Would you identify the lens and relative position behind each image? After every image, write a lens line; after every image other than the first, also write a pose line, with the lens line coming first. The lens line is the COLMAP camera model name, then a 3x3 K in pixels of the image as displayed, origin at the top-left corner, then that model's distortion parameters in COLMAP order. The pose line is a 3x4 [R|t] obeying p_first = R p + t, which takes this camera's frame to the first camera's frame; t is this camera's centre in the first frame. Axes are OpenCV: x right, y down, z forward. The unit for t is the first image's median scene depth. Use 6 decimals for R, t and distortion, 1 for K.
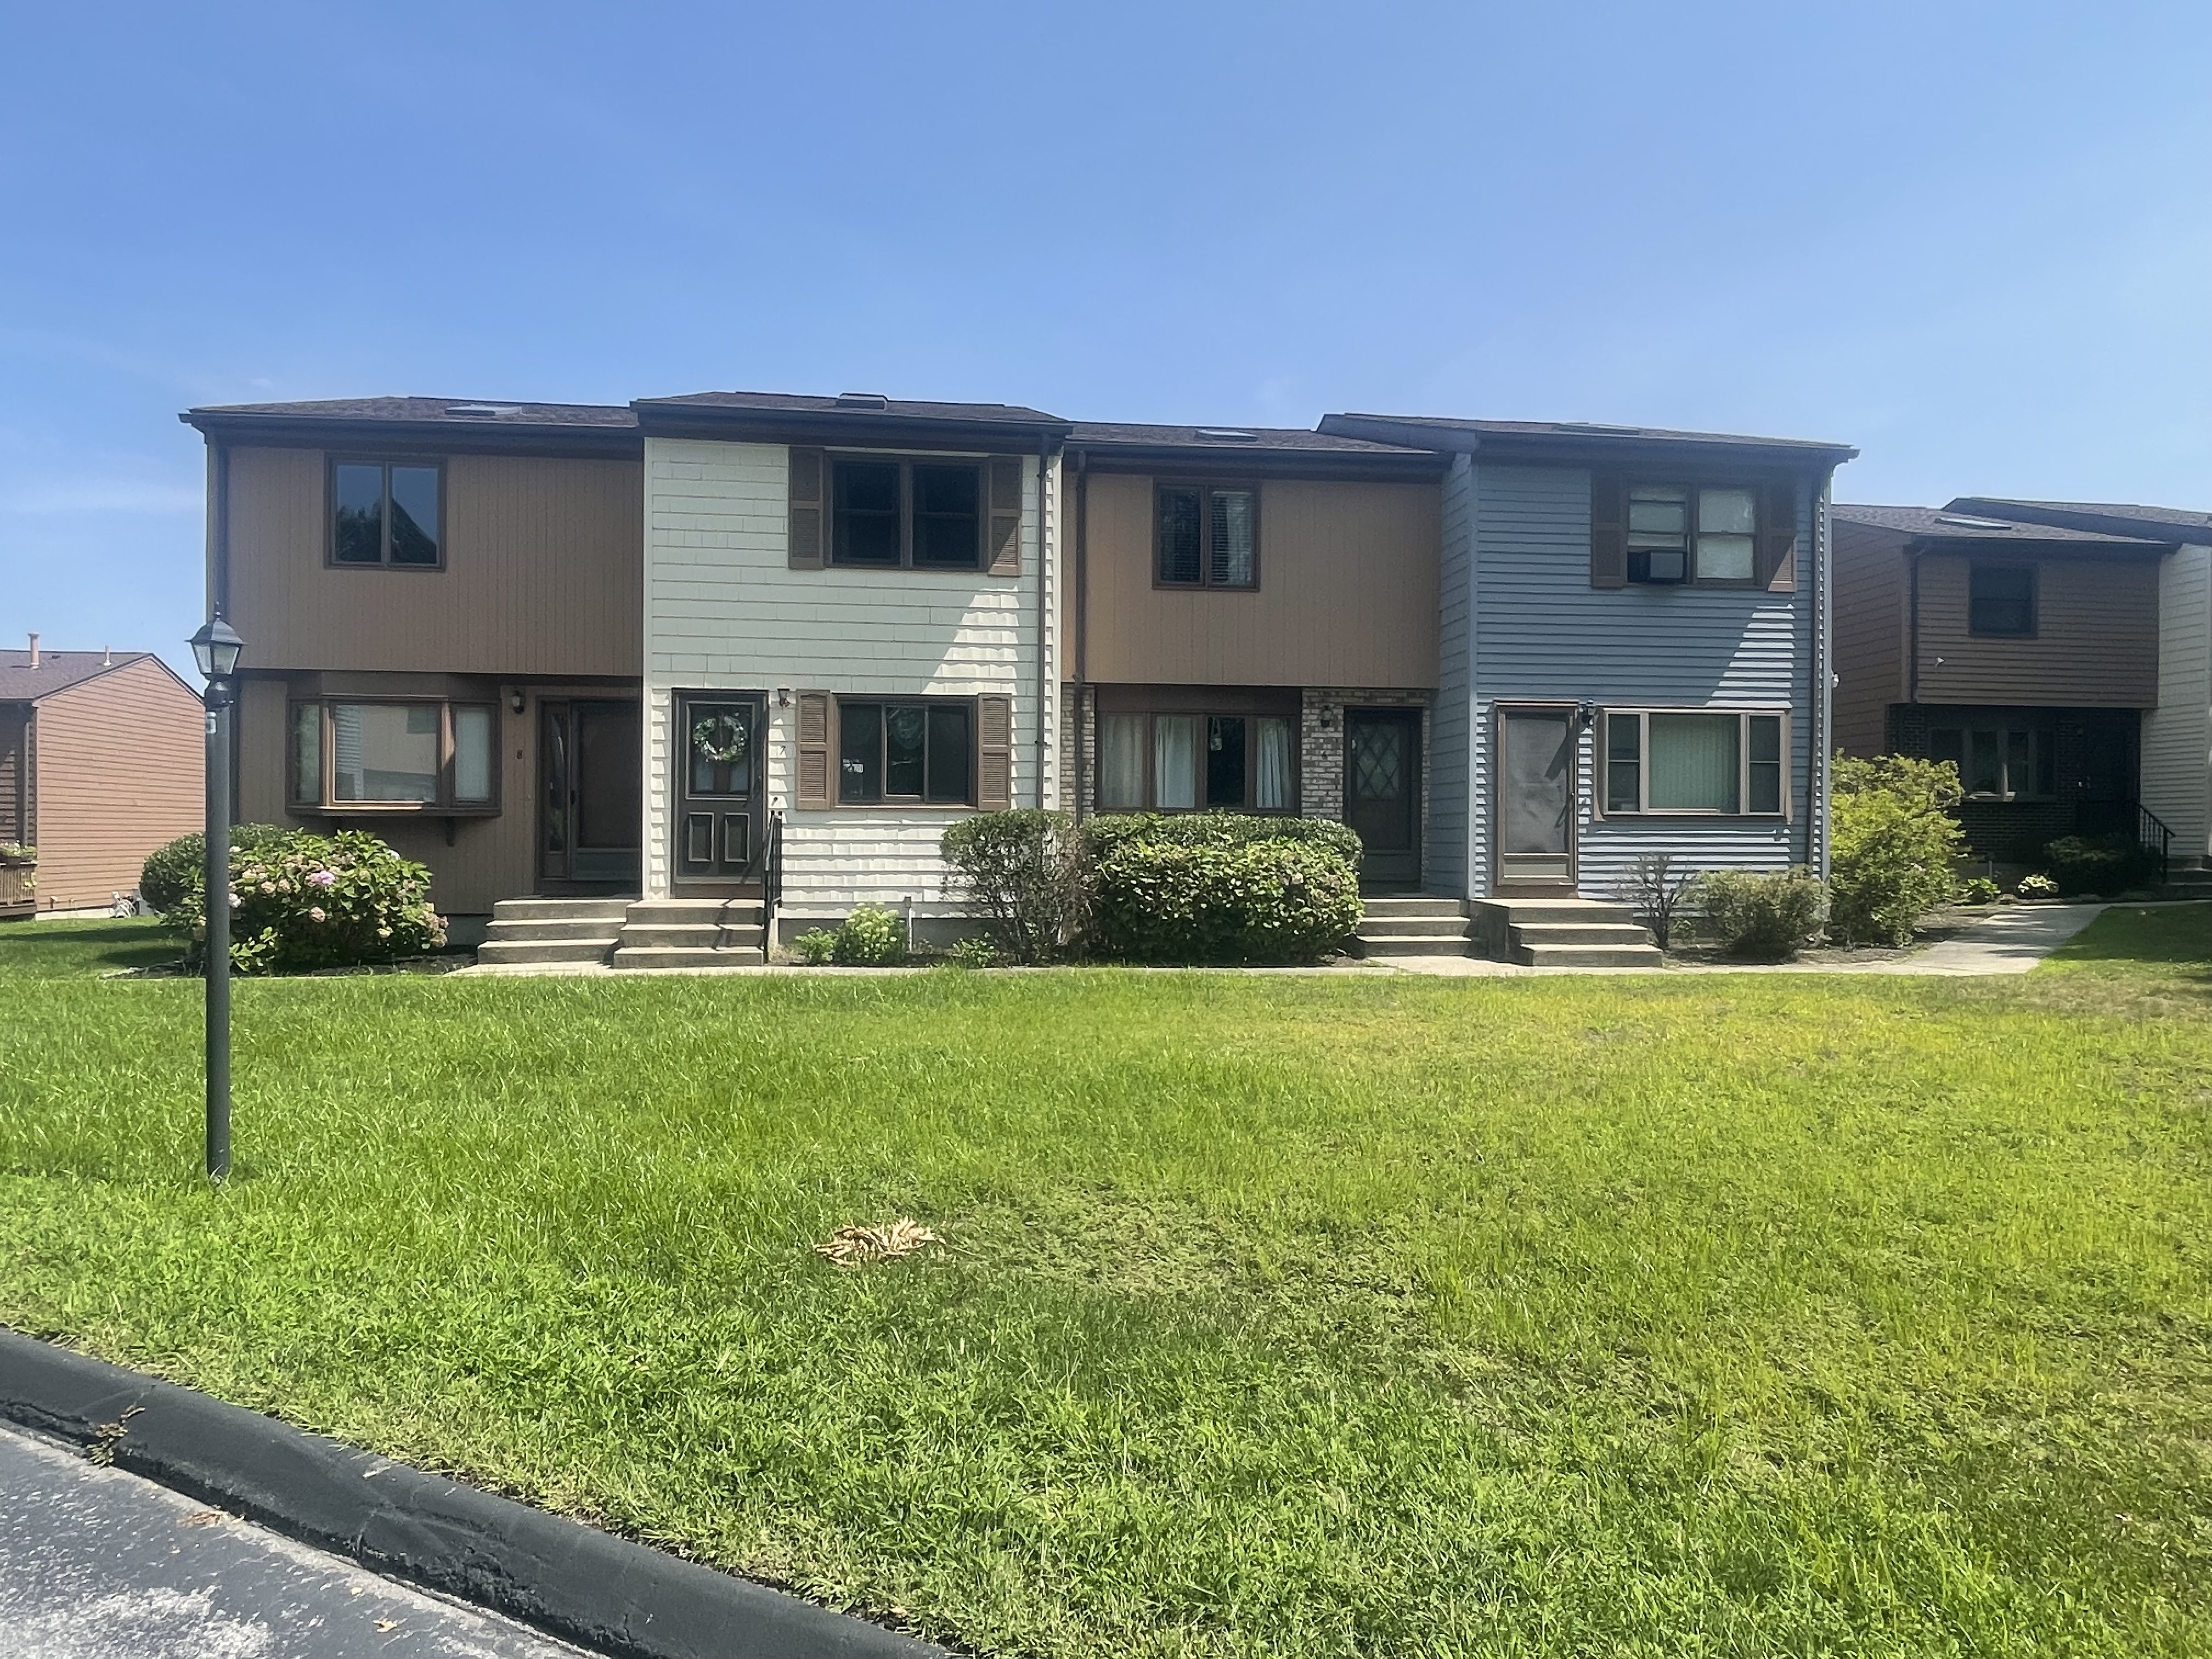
lens RADIAL K [[1382.7, 0, 1108.8], [0, 1382.7, 815.1], [0, 0, 1]] dist [-0.001265, -0.008798]
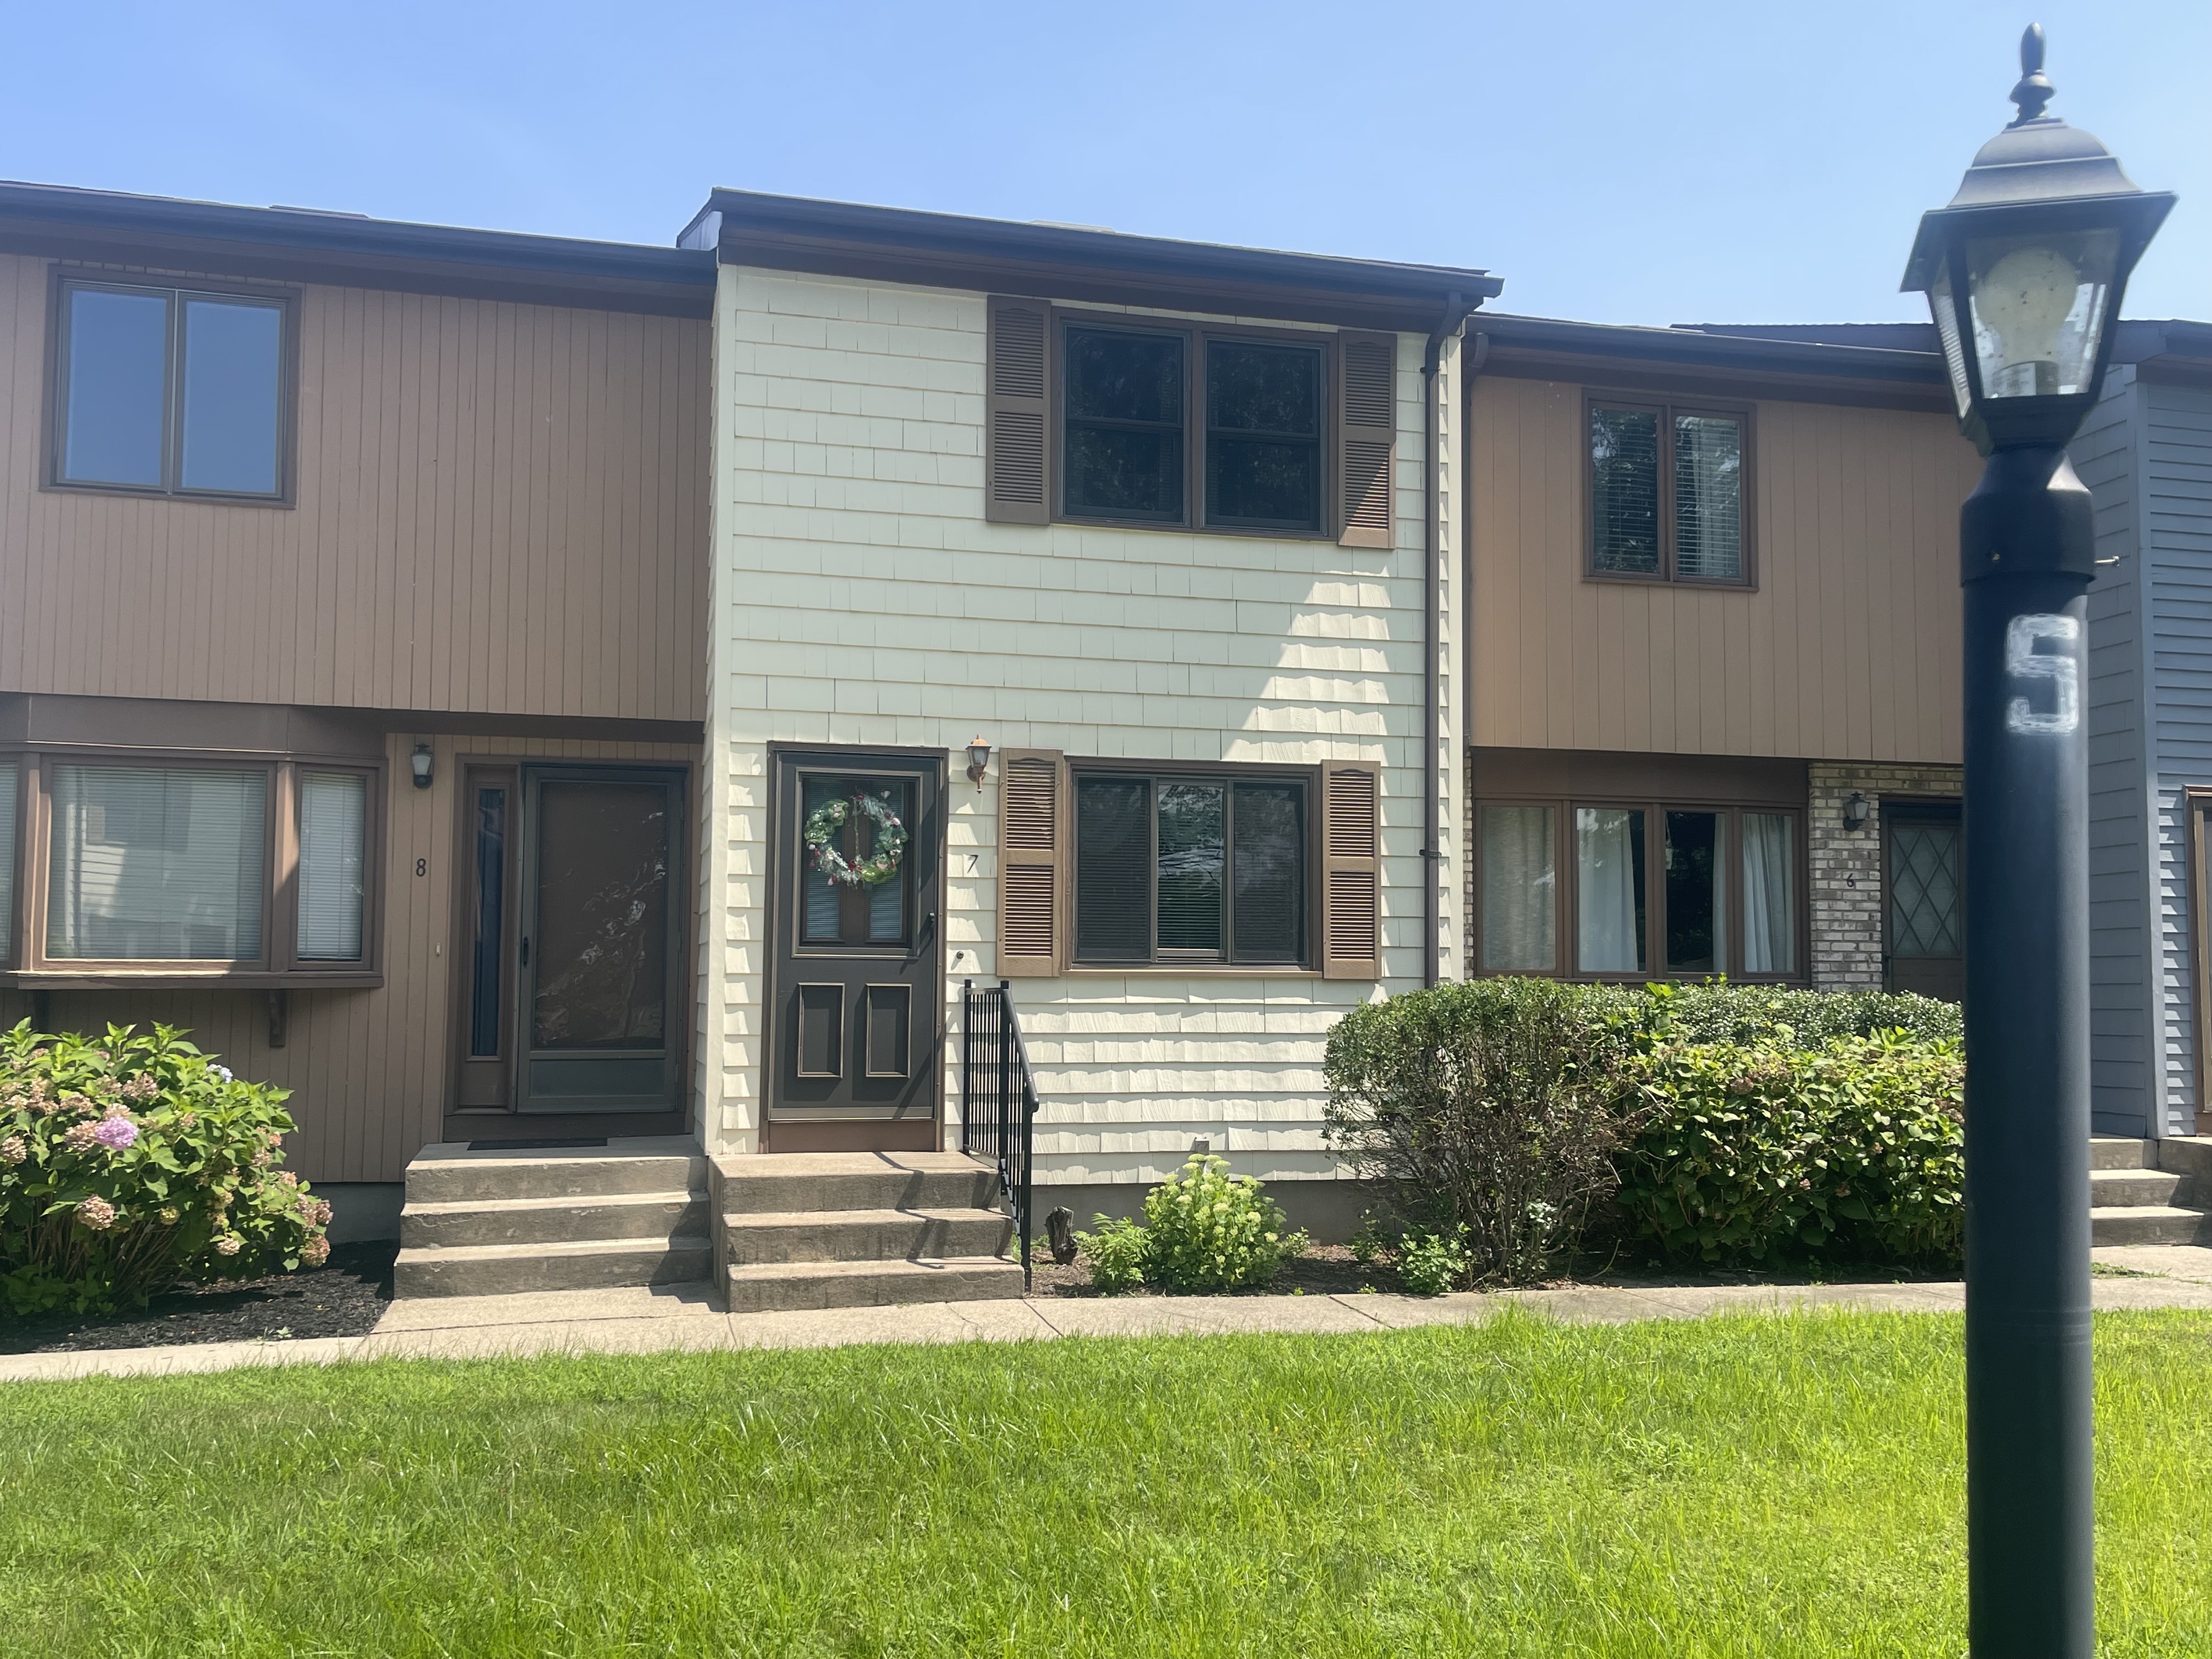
lens RADIAL K [[1938.2, 0, 1107.2], [0, 1938.2, 831.5], [0, 0, 1]] dist [0.069594, -0.096266]
pose [[0.992548, 0.010514, 0.121402, -0.273621], [-0.002573, 0.997857, -0.065387, -0.010757], [-0.121830, 0.064588, 0.990447, 0.260552]]
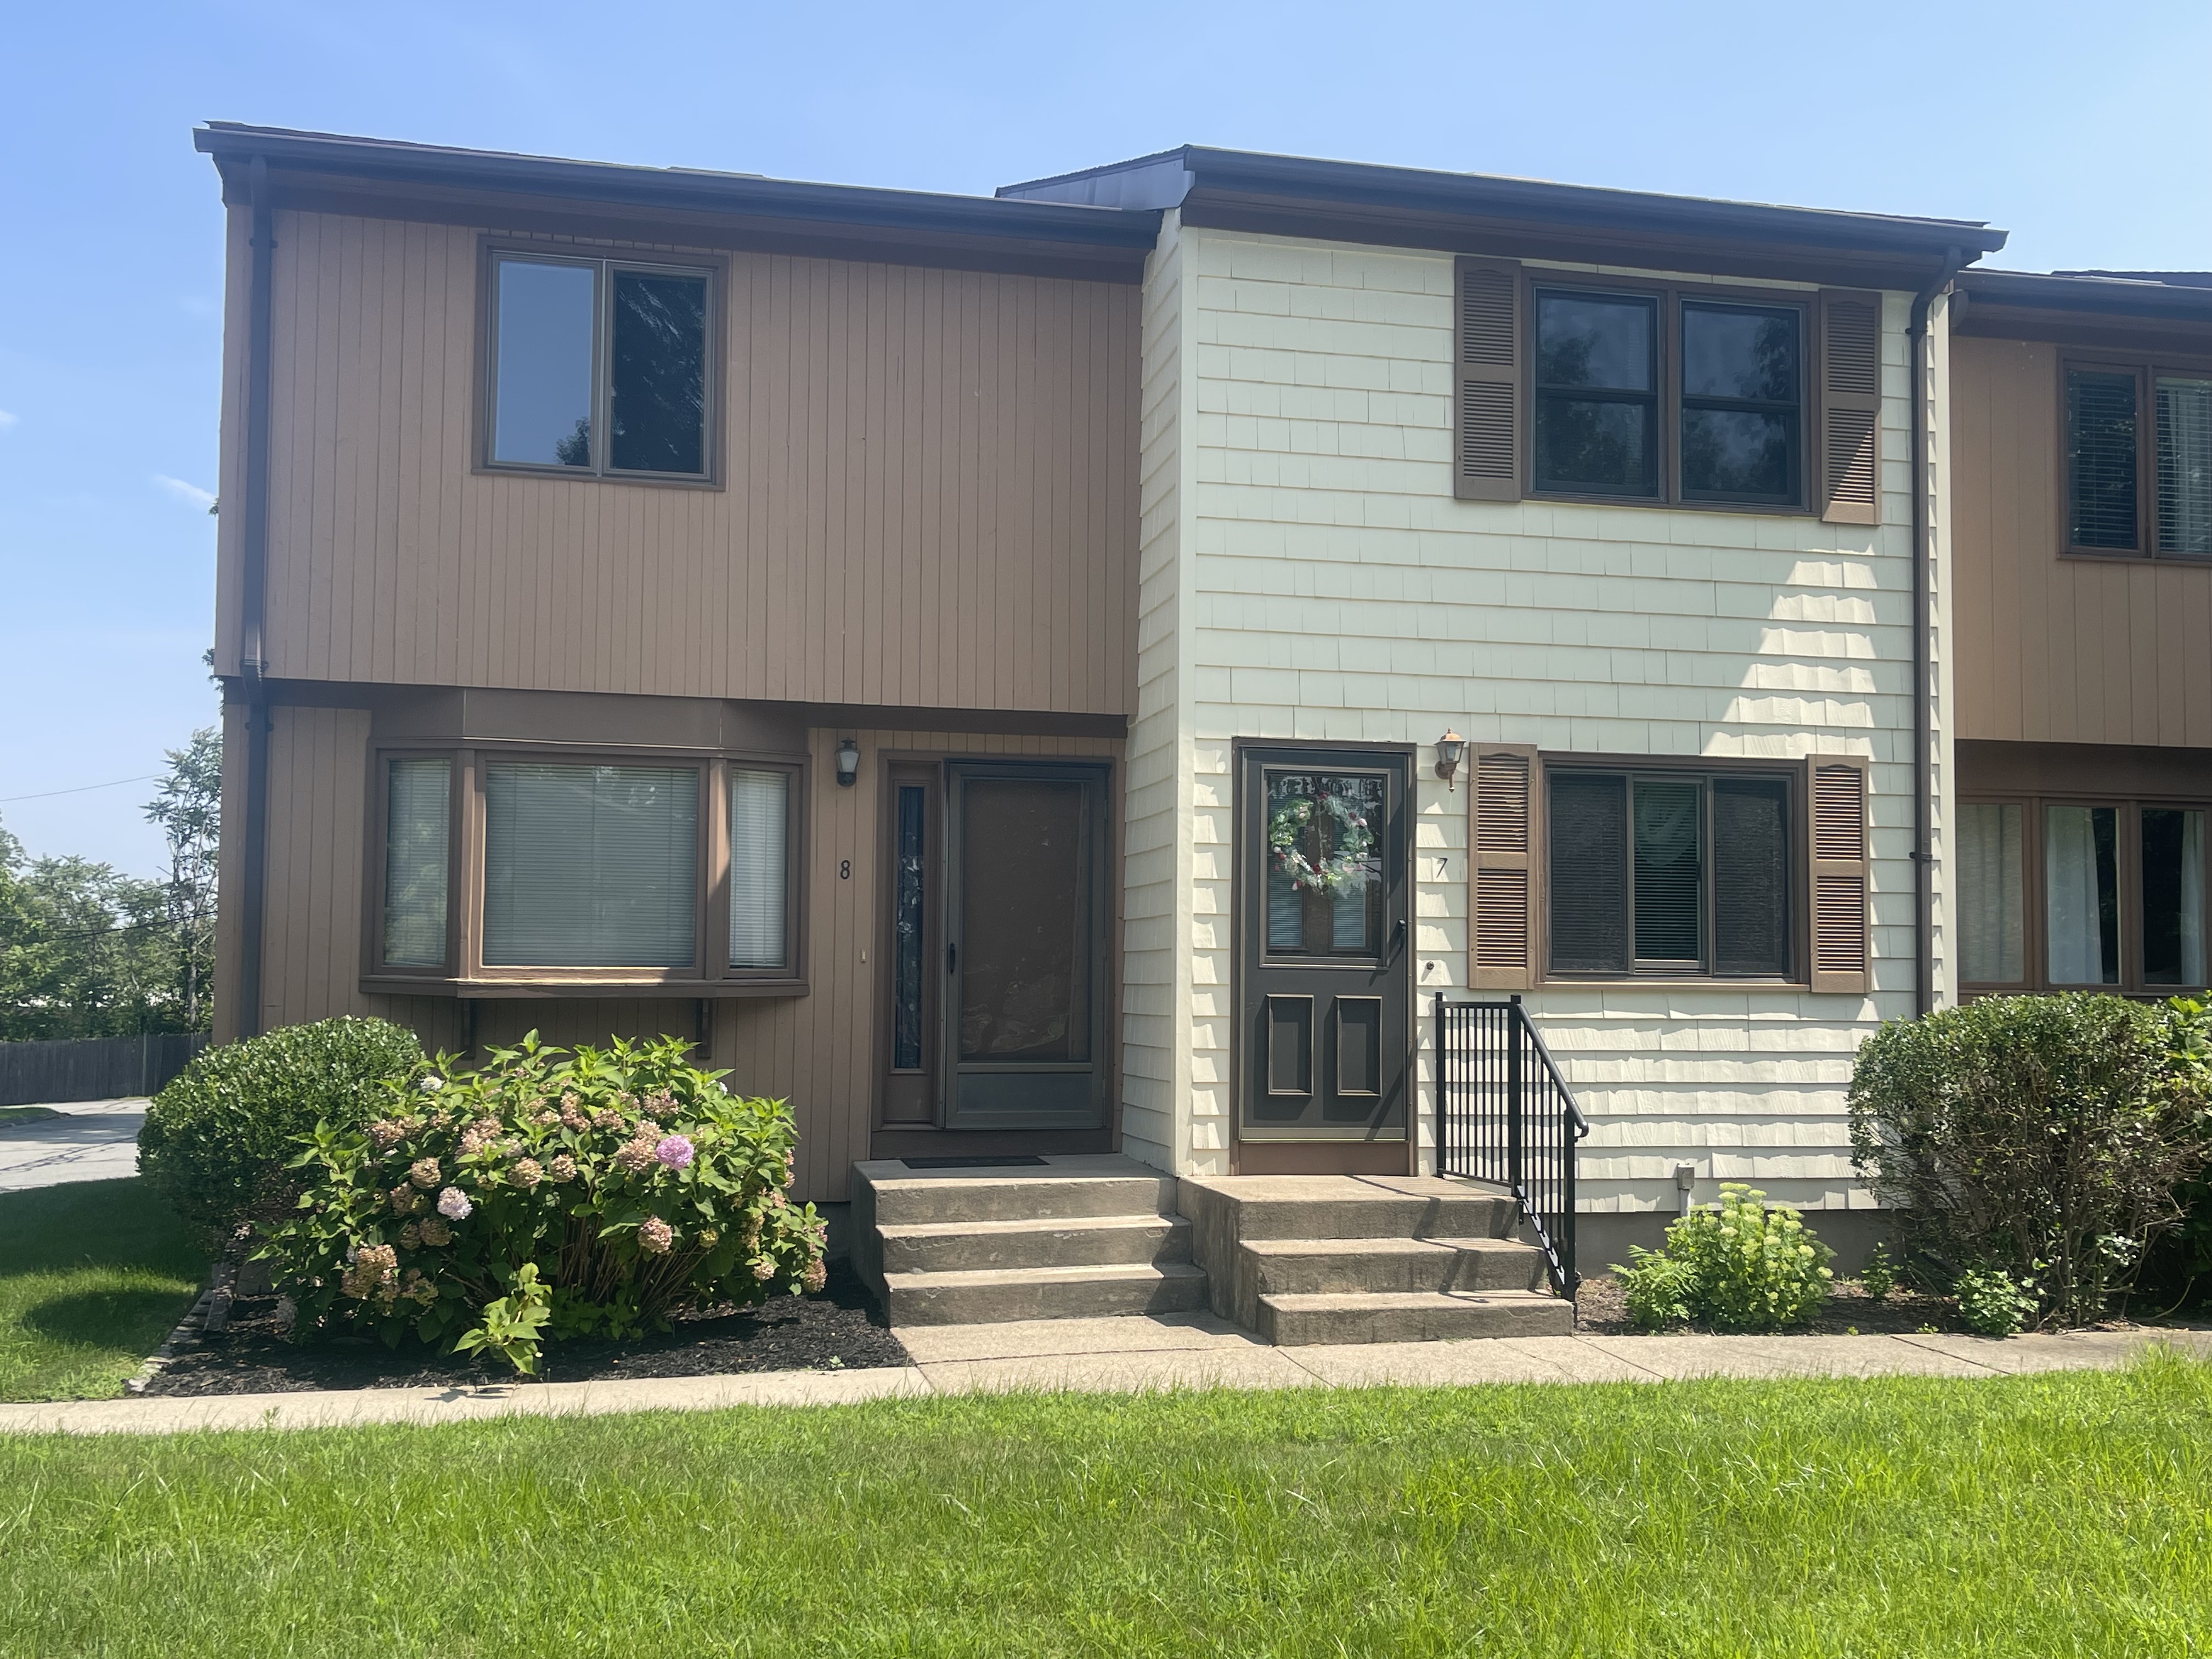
lens RADIAL K [[2124.1, 0, 1111.8], [0, 2124.1, 832.7], [0, 0, 1]] dist [0.036034, 0.000000]
pose [[0.995779, 0.010678, 0.091160, -0.419939], [-0.005478, 0.998353, -0.057102, -0.015260], [-0.091620, 0.056361, 0.994198, 0.259761]]
